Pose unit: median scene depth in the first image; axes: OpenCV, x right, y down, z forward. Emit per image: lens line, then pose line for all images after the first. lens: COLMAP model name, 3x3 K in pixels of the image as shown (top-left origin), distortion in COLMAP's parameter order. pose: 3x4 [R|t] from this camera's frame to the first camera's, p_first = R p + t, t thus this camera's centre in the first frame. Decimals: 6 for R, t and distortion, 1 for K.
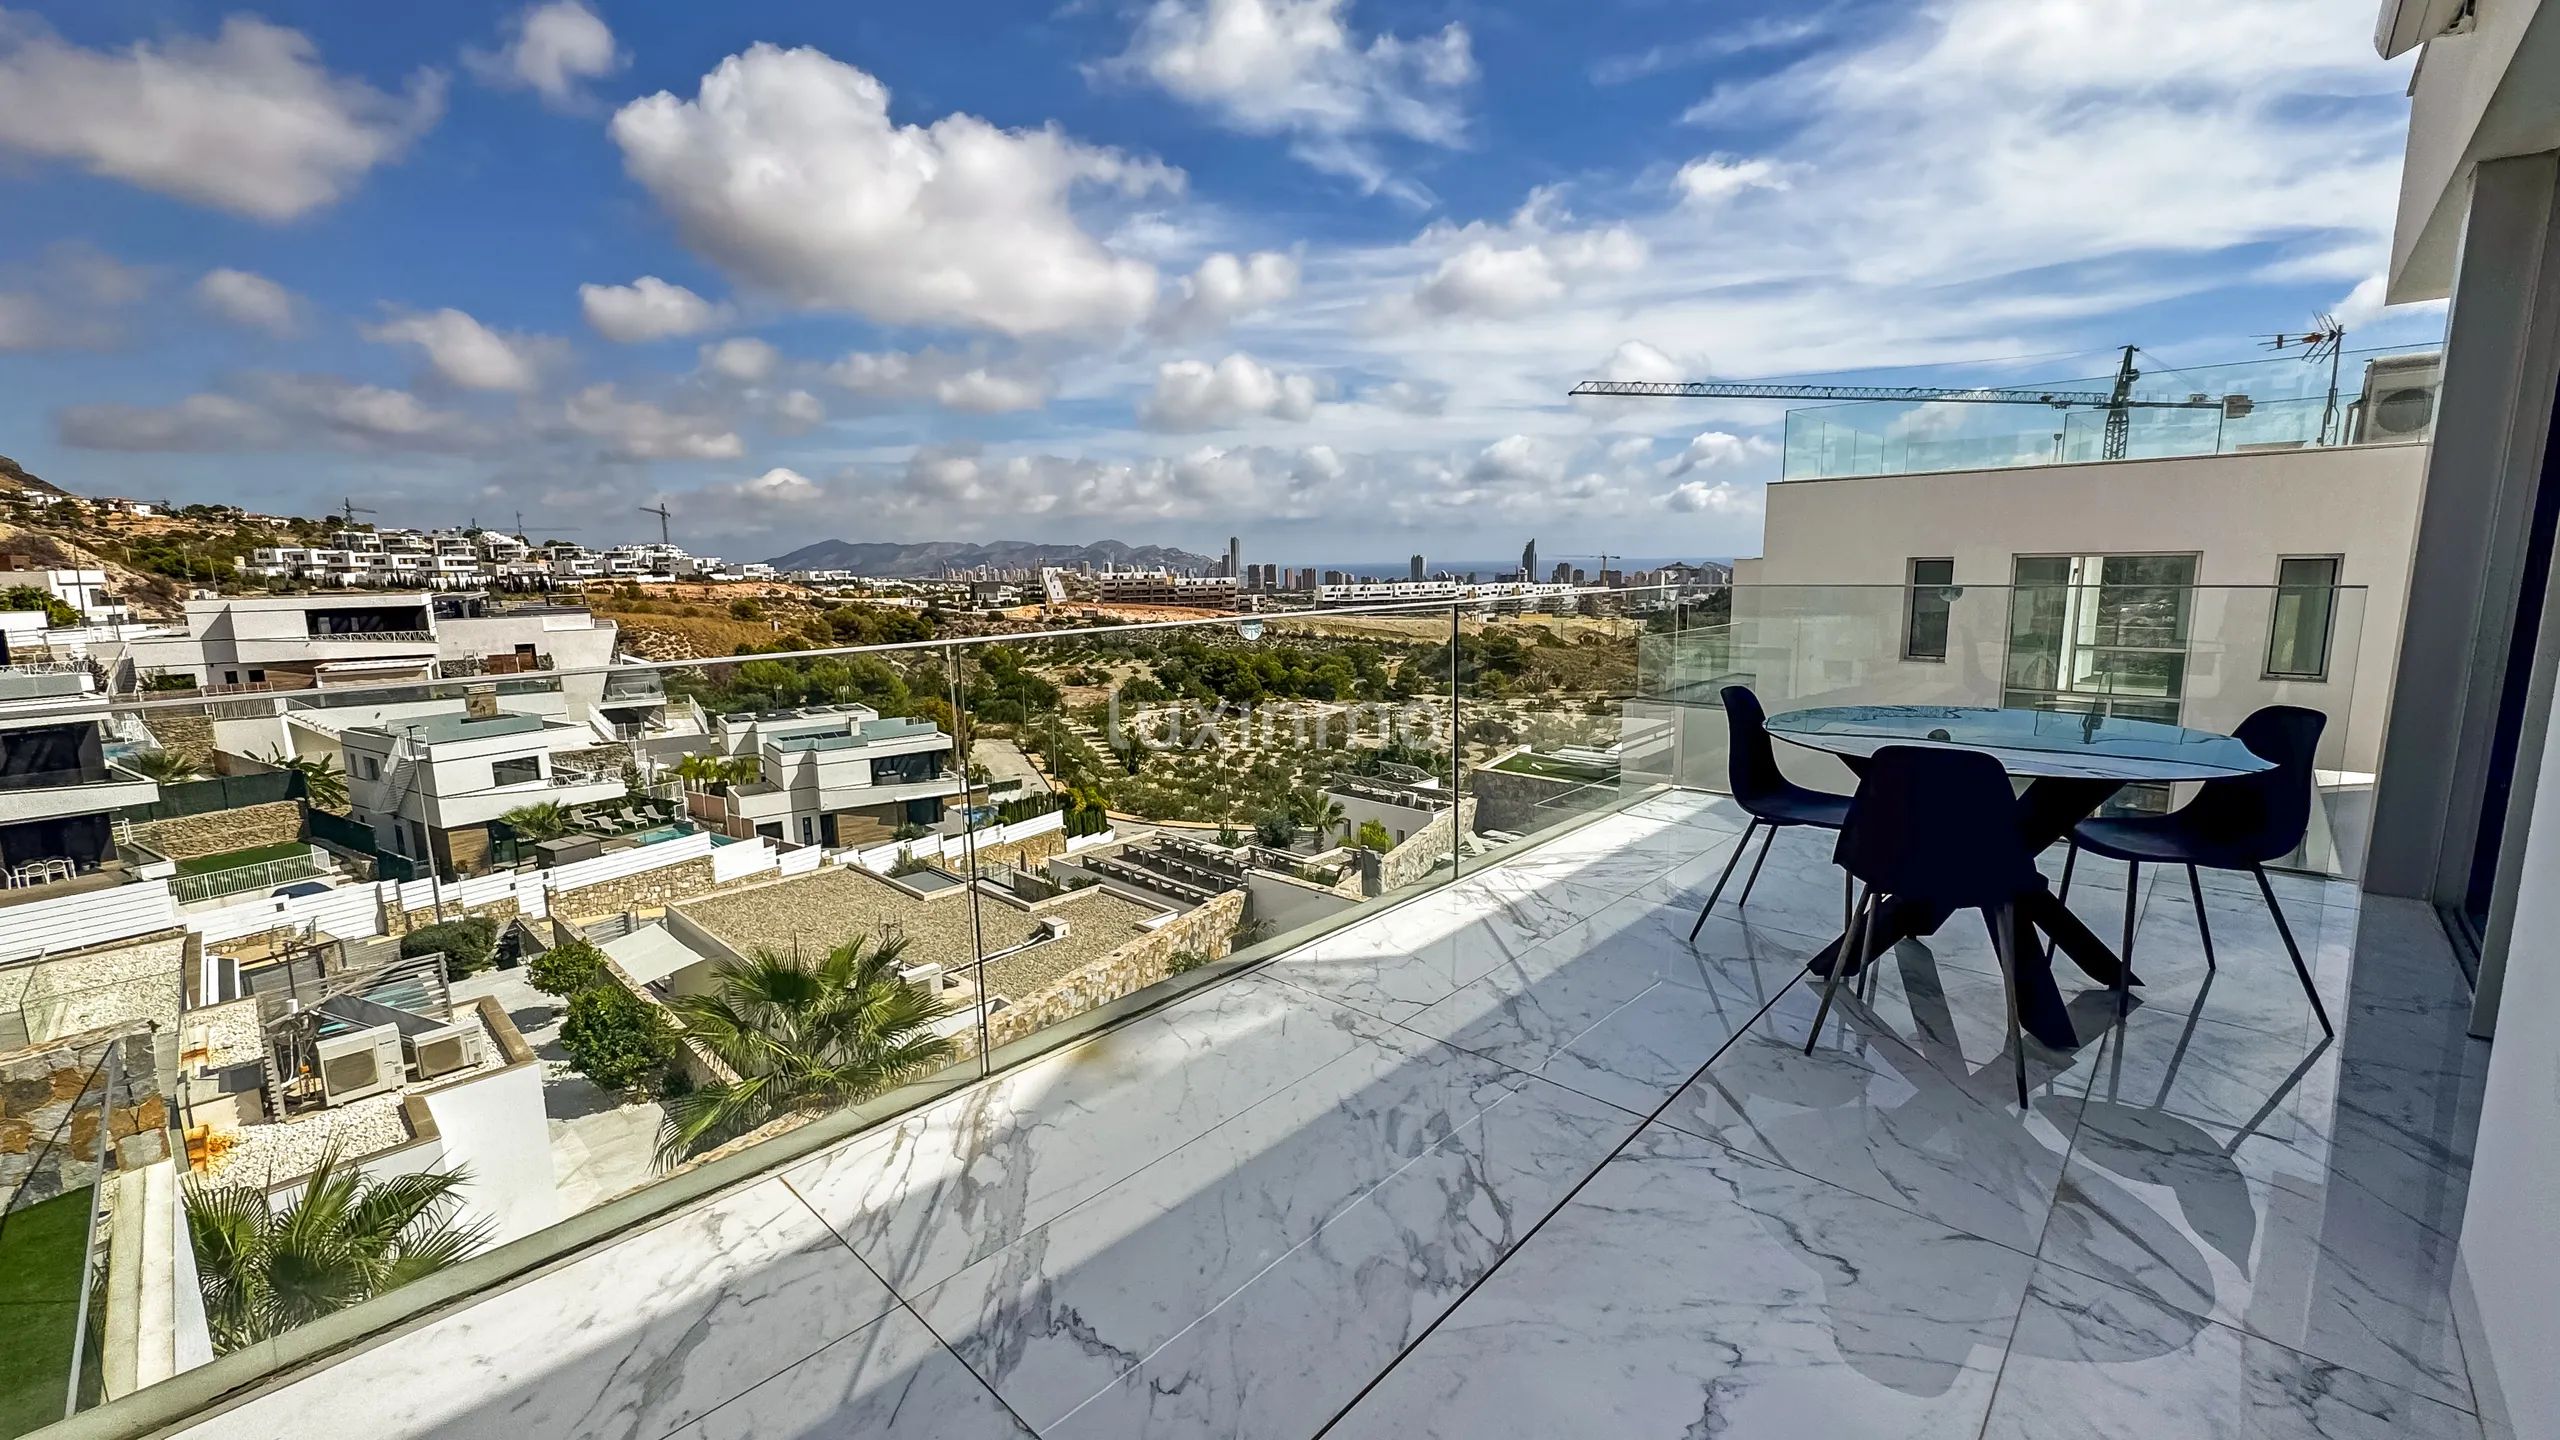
lens RADIAL K [[1030.1, 0, 1275.0], [0, 1030.1, 729.5], [0, 0, 1]] dist [0.003556, 0.000273]
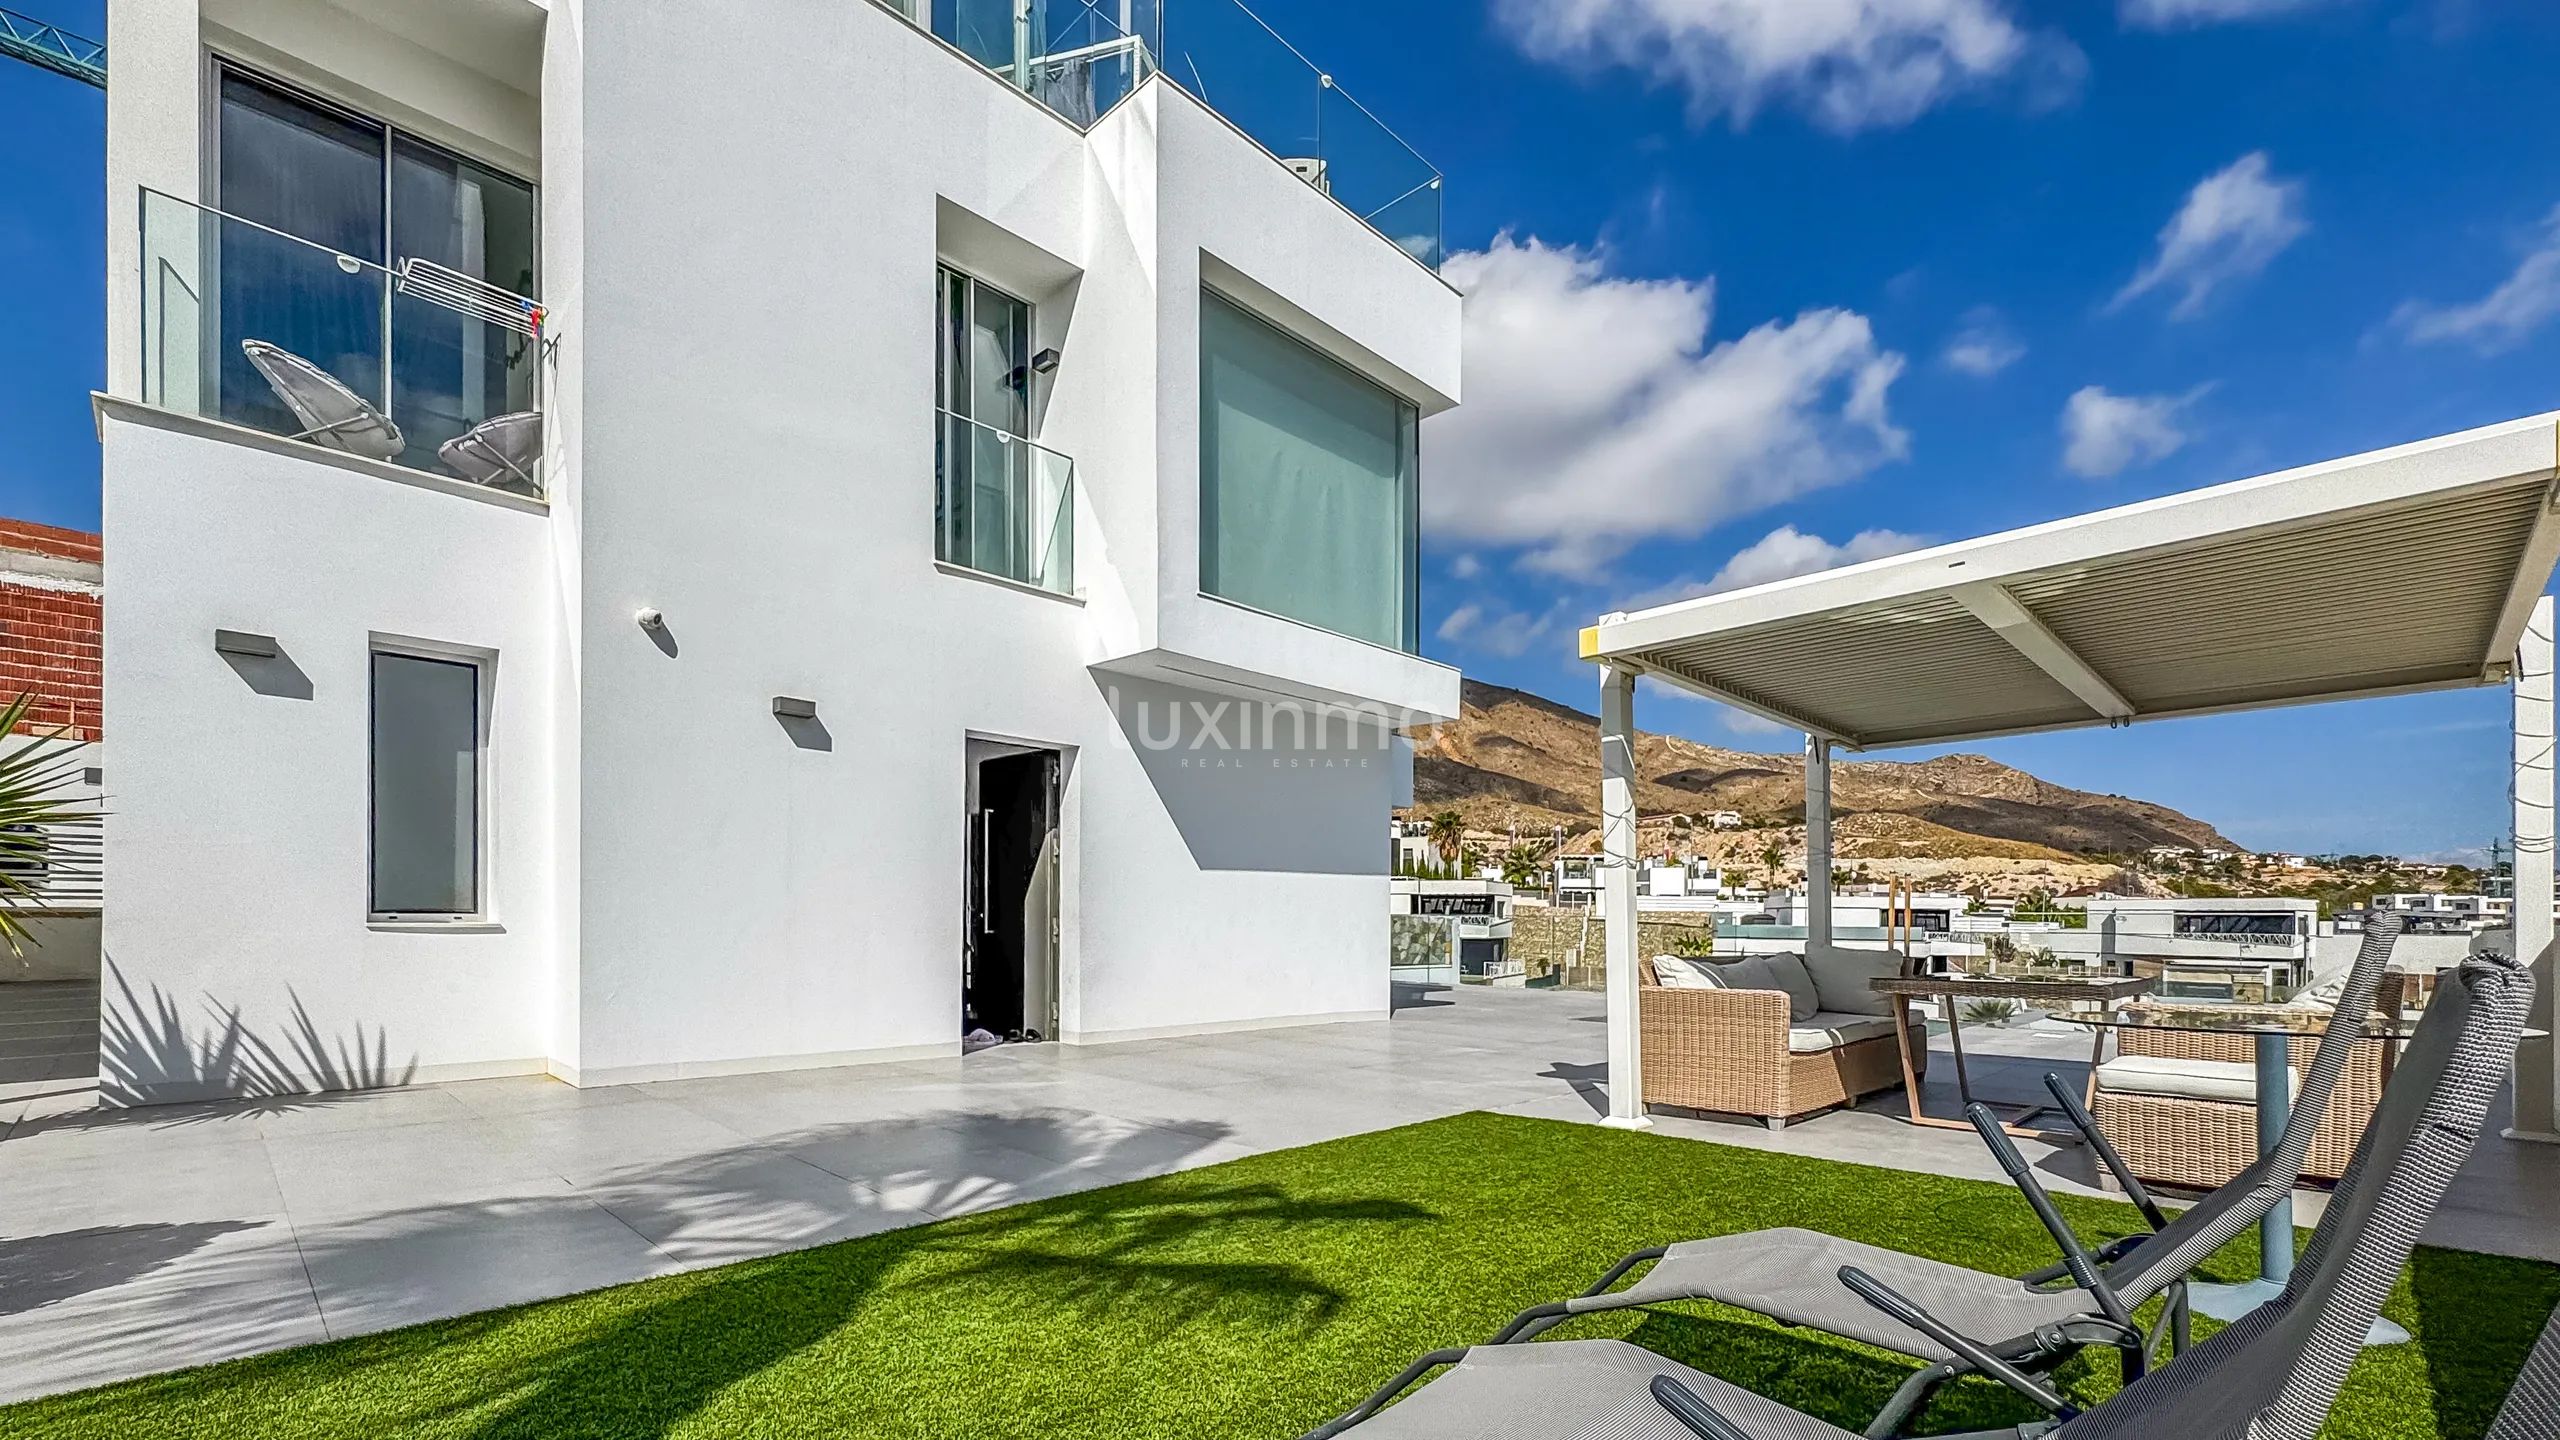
lens RADIAL K [[1083.9, 0, 1258.4], [0, 1083.9, 923.4], [0, 0, 1]] dist [-0.001206, 0.000174]
pose [[-0.029295, 0.021543, -0.999339, 0.102525], [-0.176751, 0.983902, 0.026392, 0.017145], [0.983820, 0.177407, -0.025015, 0.028243]]
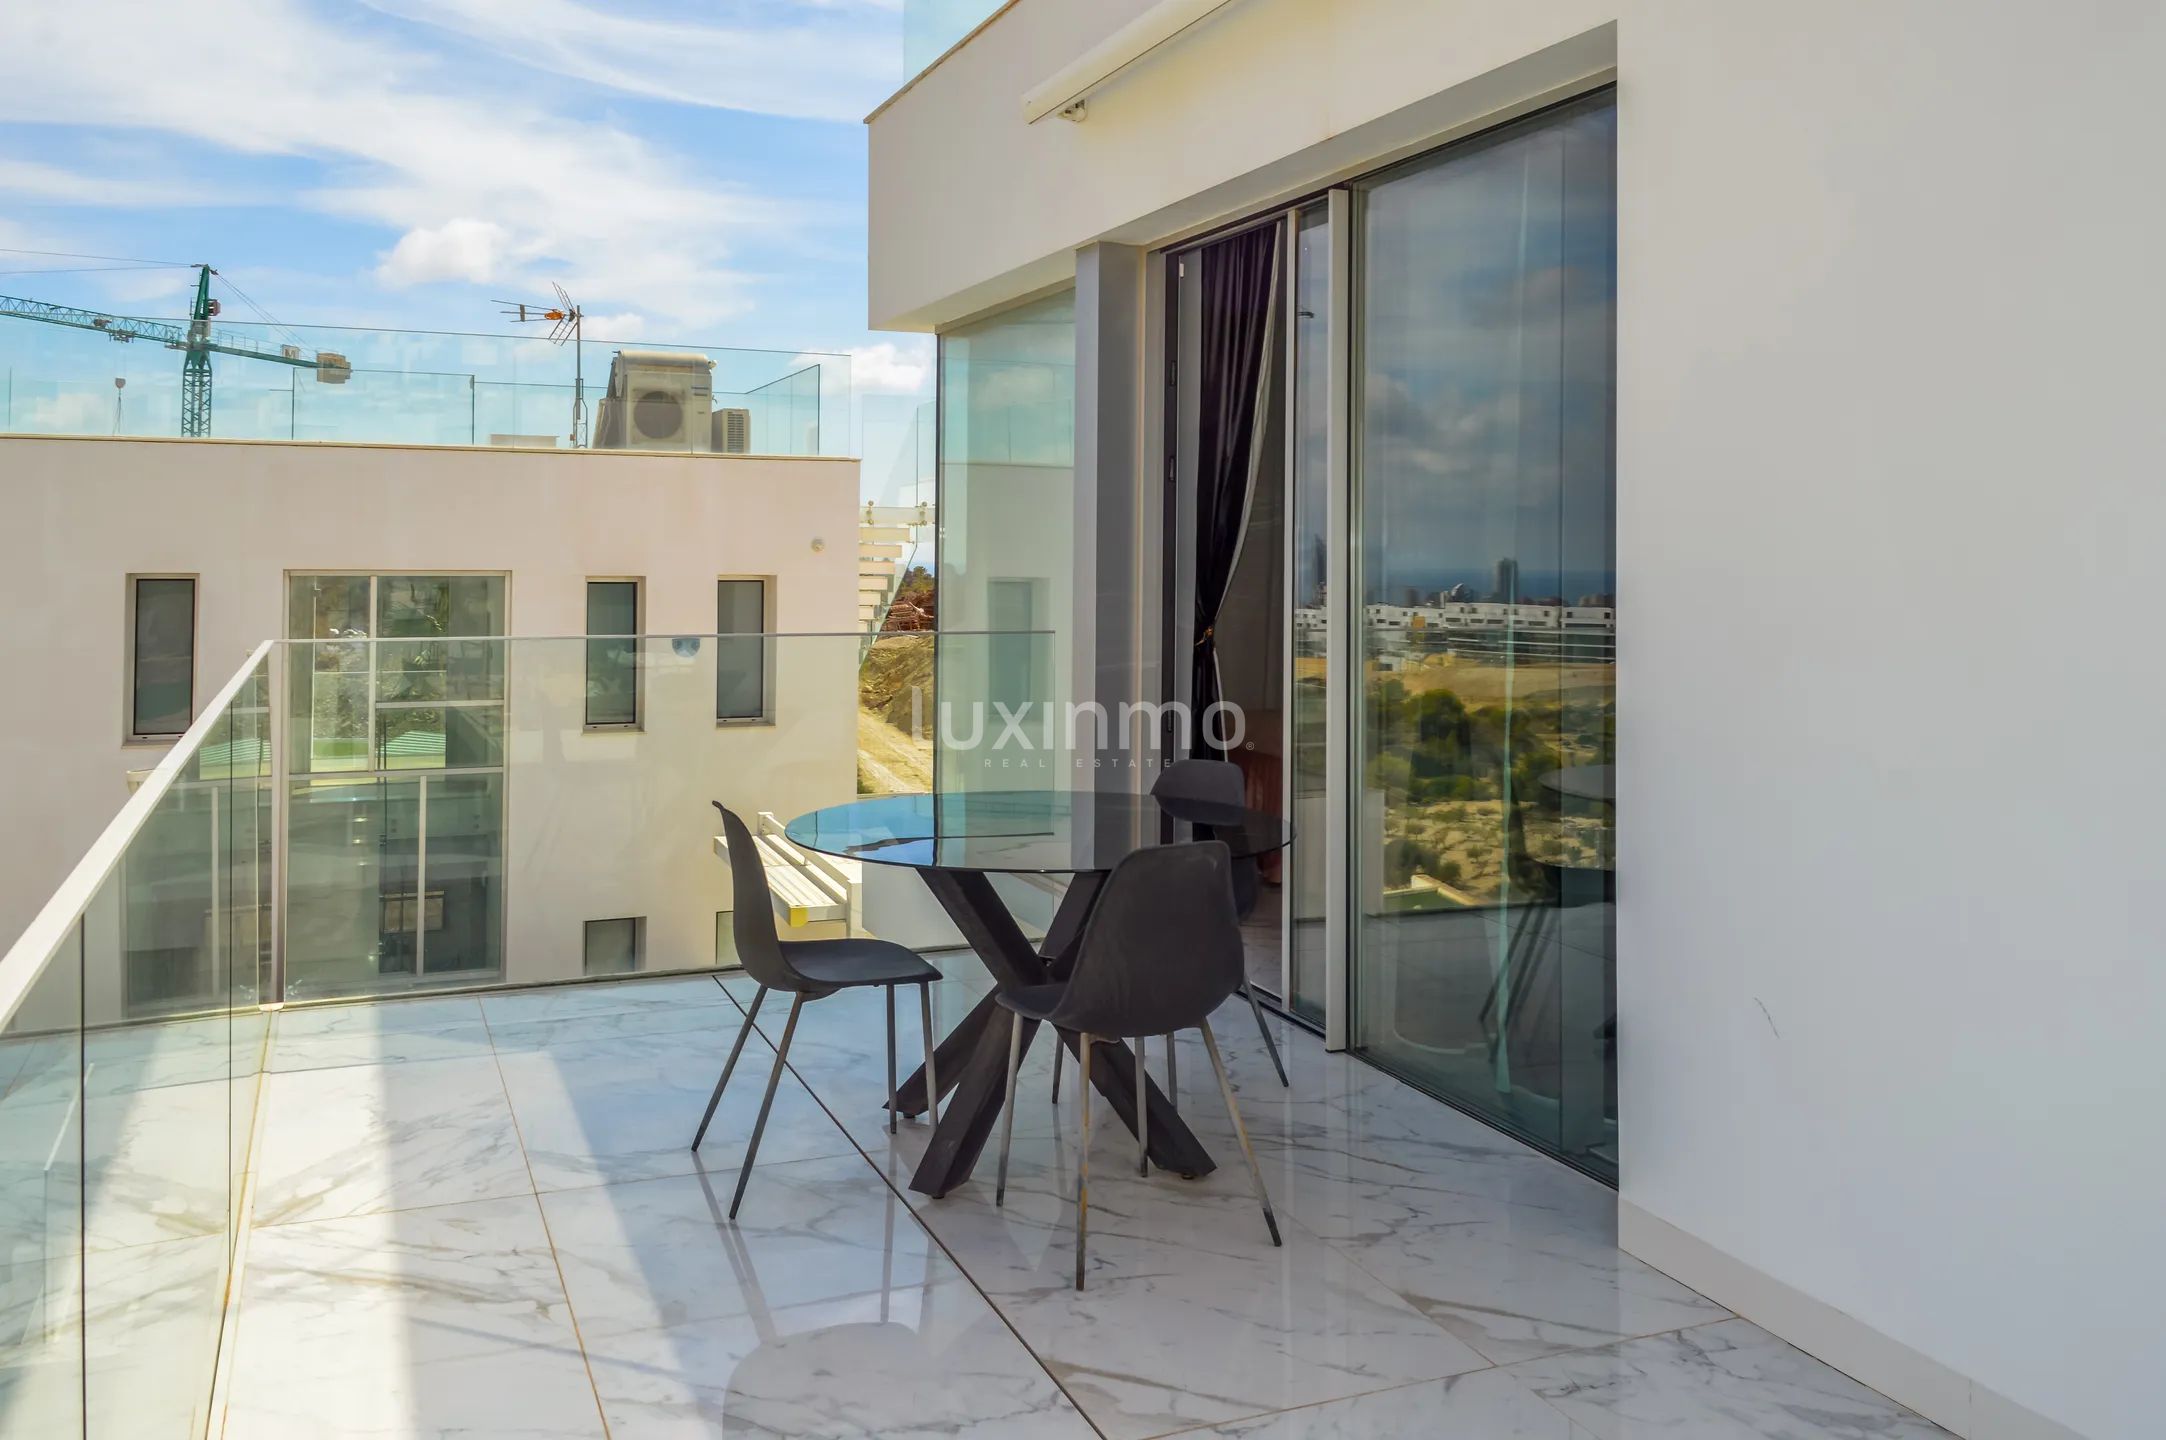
lens RADIAL K [[1740.1, 0, 1075.7], [0, 1740.1, 723.9], [0, 0, 1]] dist [0.094127, -0.121220]
pose [[0.418962, -0.069860, 0.905312, -0.009582], [0.137238, 0.990454, 0.012919, -0.001628], [-0.897573, 0.118830, 0.424550, 0.006763]]
